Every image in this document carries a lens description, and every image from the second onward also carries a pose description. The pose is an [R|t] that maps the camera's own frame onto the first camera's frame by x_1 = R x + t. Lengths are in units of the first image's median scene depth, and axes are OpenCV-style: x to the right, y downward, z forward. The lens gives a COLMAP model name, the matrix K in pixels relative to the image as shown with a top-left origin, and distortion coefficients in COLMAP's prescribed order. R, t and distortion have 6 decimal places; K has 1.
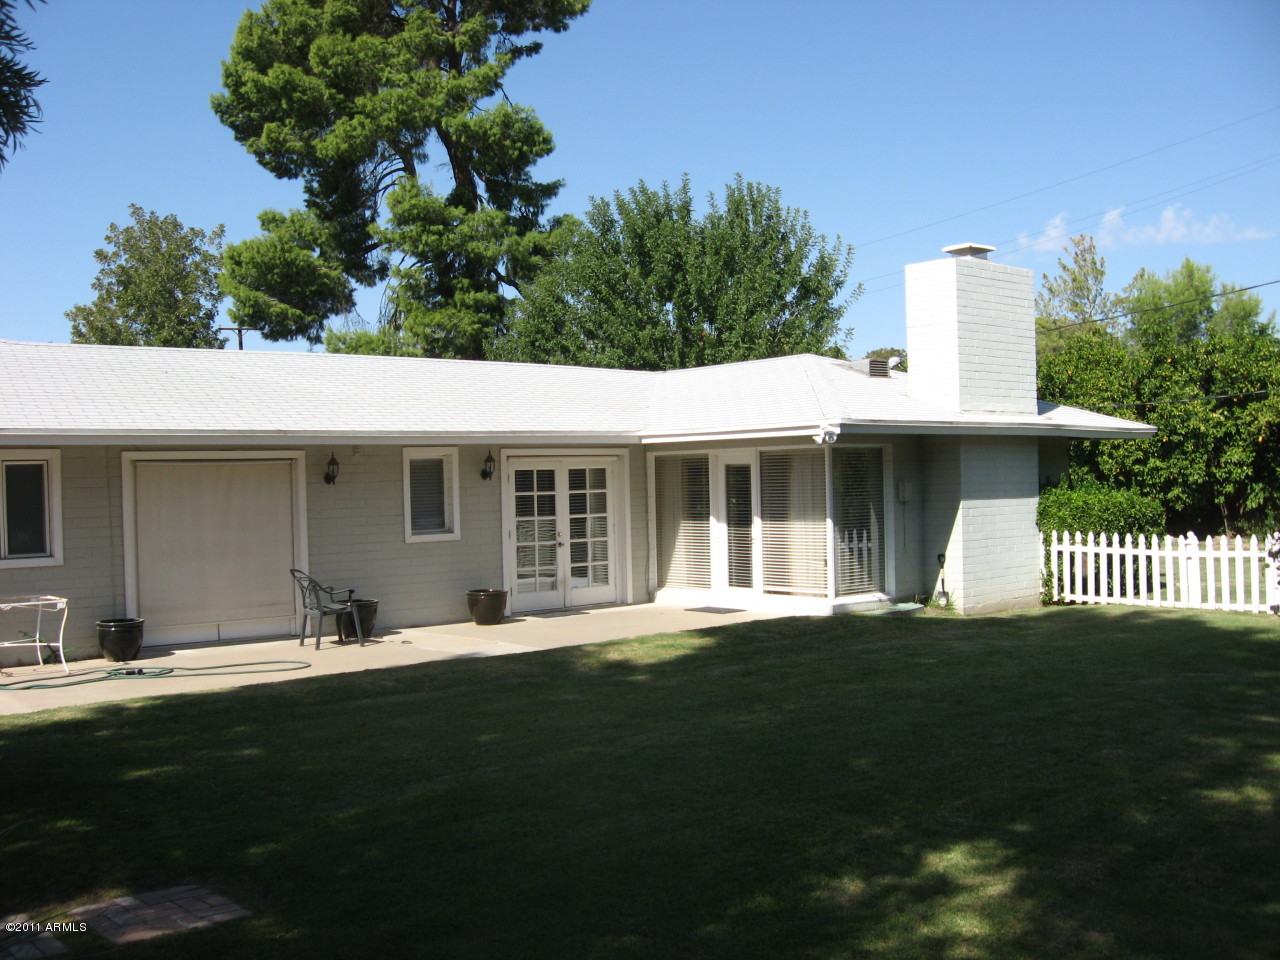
lens RADIAL K [[1326.7, 0, 640.0], [0, 1326.7, 480.0], [0, 0, 1]] dist [-0.089089, 0.001233]
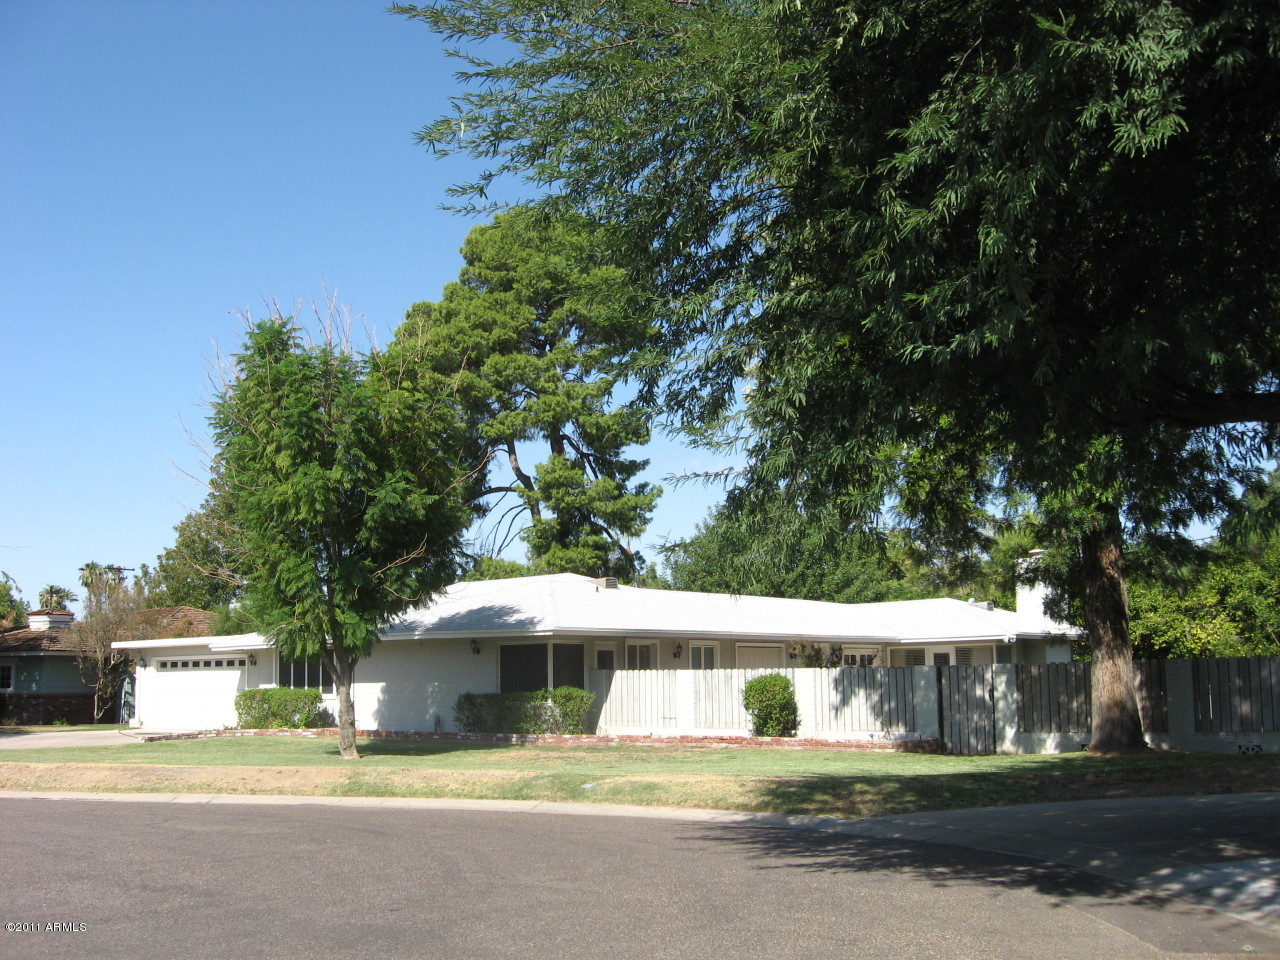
lens RADIAL K [[1326.7, 0, 640.0], [0, 1326.7, 480.0], [0, 0, 1]] dist [-0.089089, 0.001233]
pose [[0.983912, 0.042995, 0.173401, -0.333972], [-0.015410, 0.987416, -0.157392, 0.023273], [-0.177986, 0.152188, 0.972193, -0.421187]]
